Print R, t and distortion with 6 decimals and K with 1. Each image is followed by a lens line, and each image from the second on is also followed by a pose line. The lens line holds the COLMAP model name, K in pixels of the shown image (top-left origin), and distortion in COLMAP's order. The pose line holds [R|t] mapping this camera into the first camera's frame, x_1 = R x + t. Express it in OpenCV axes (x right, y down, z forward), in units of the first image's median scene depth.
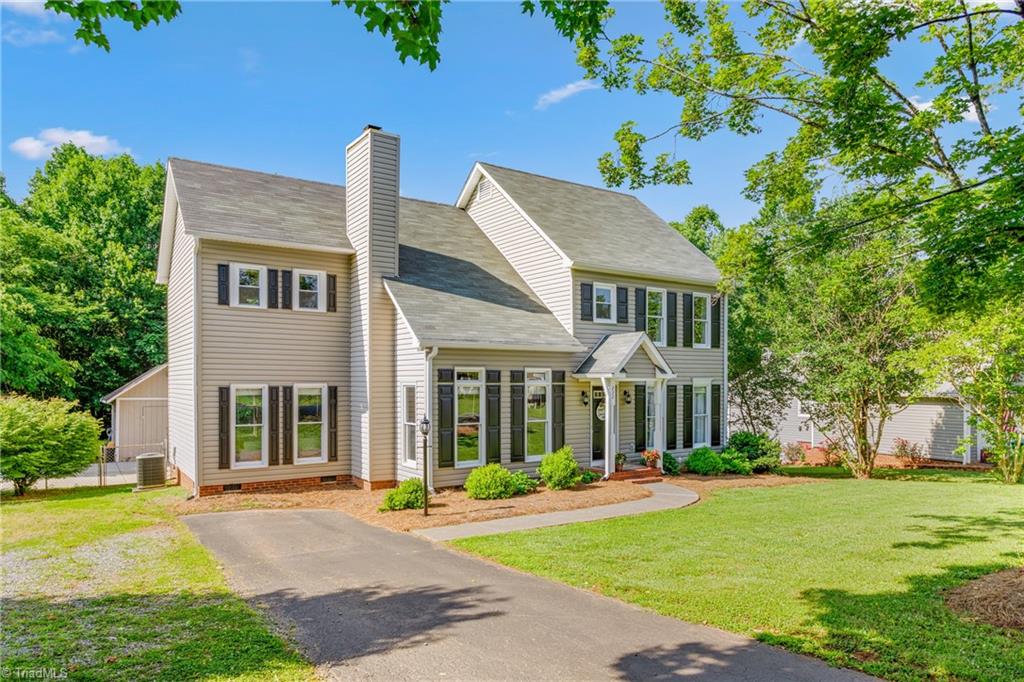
lens RADIAL K [[649.6, 0, 518.1], [0, 649.6, 381.6], [0, 0, 1]] dist [0.001738, 0.001145]
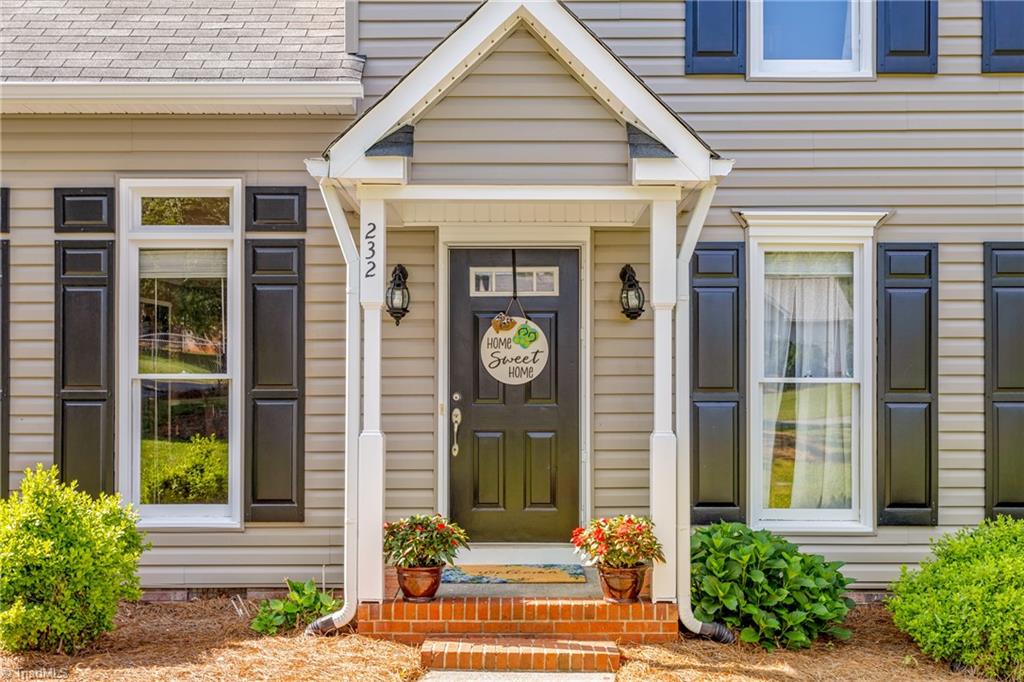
lens RADIAL K [[1190.0, 0, 513.8], [0, 1190.0, 350.2], [0, 0, 1]] dist [0.010540, 0.000000]
pose [[0.821568, -0.012232, -0.569979, 0.423686], [-0.000844, 0.999743, -0.022671, 0.061303], [0.570110, 0.019107, 0.821347, 0.679425]]
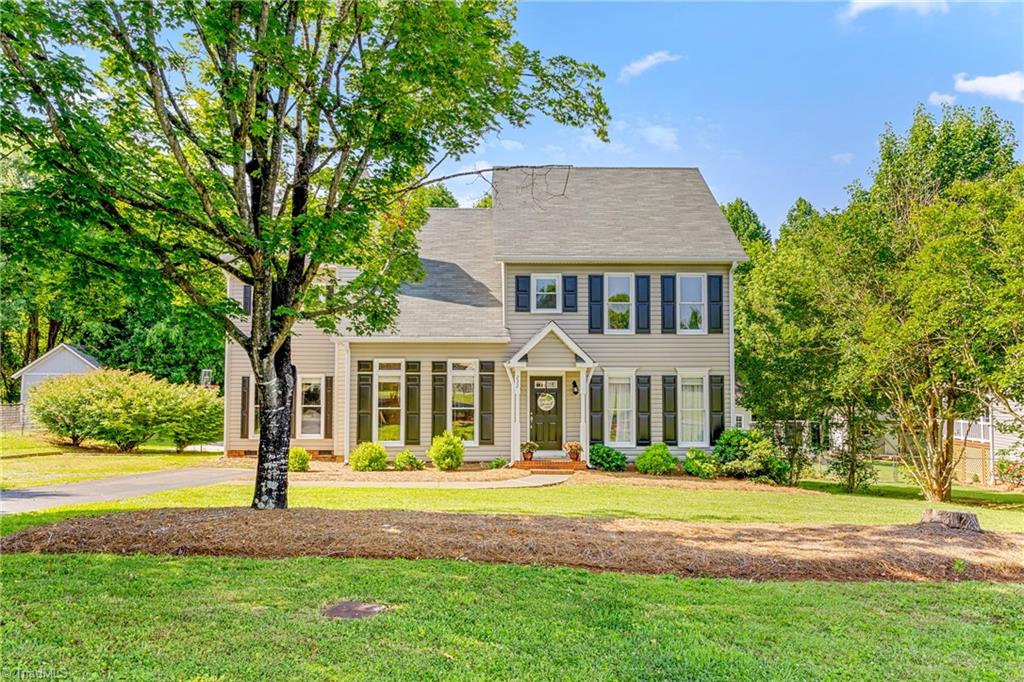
lens RADIAL K [[768.9, 0, 508.1], [0, 768.9, 337.2], [0, 0, 1]] dist [-0.004818, -0.000472]
pose [[0.834721, -0.031030, -0.549798, 0.794790], [-0.002193, 0.998216, -0.059667, 0.019228], [0.550668, 0.051010, 0.833164, -0.018794]]
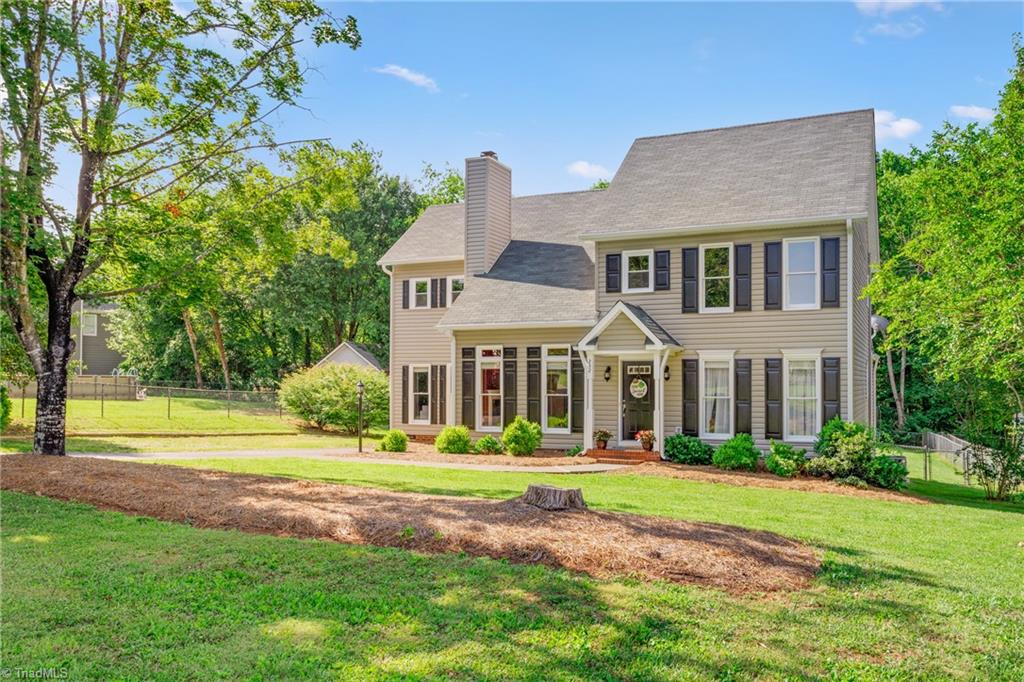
lens RADIAL K [[813.9, 0, 555.9], [0, 813.9, 366.3], [0, 0, 1]] dist [0.003943, -0.000695]
pose [[0.520009, -0.016823, -0.853995, 1.150547], [-0.002180, 0.999777, -0.021022, 0.042647], [0.854158, 0.012794, 0.519856, 0.322205]]
